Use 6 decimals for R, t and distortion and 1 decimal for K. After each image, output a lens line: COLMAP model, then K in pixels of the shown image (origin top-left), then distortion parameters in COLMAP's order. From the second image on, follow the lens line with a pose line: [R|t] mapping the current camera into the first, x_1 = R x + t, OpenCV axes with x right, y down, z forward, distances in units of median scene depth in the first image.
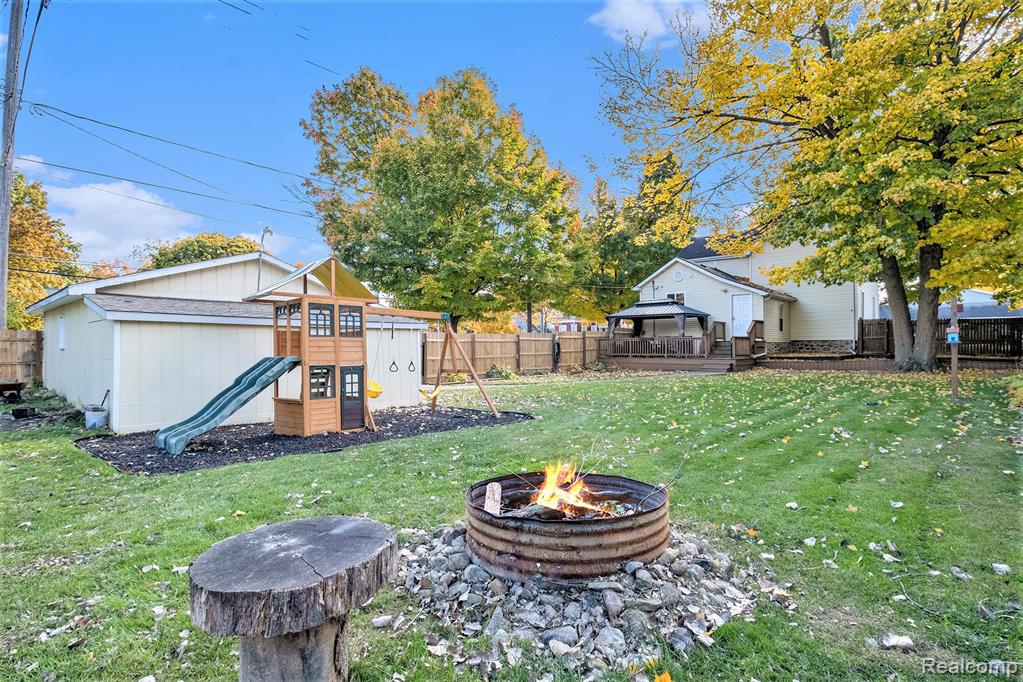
lens RADIAL K [[472.1, 0, 512.4], [0, 472.1, 340.9], [0, 0, 1]] dist [-0.000051, 0.000004]
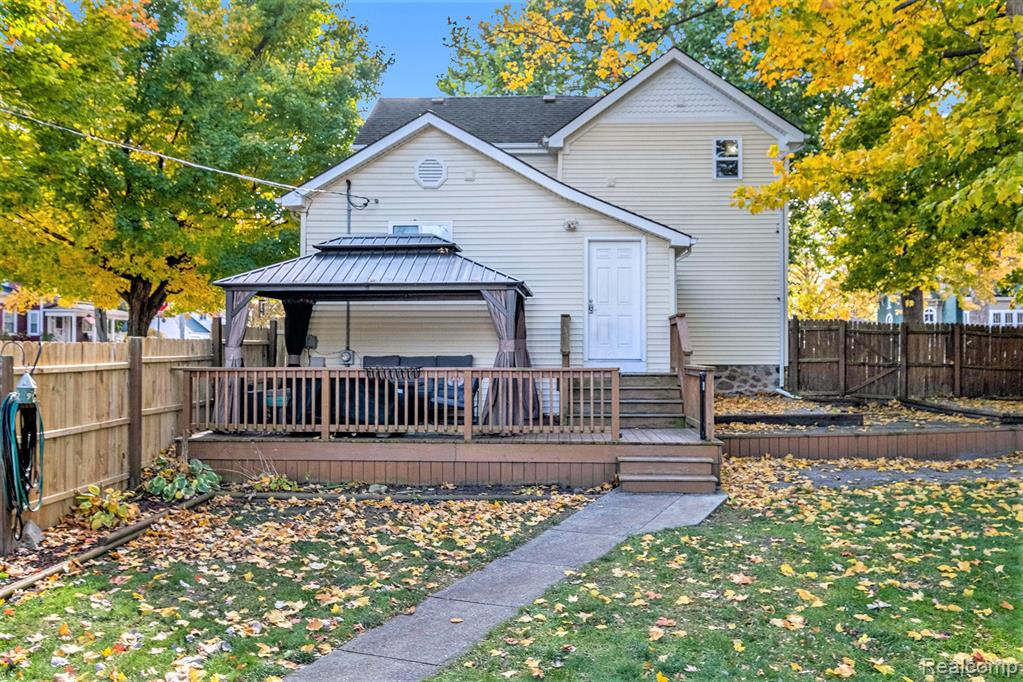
lens RADIAL K [[840.0, 0, 512.4], [0, 840.0, 338.5], [0, 0, 1]] dist [-0.007389, -0.001718]
pose [[0.764669, 0.009670, 0.644351, 0.021891], [-0.007661, 0.999953, -0.005915, -0.019313], [-0.644378, -0.000413, 0.764707, 0.523050]]
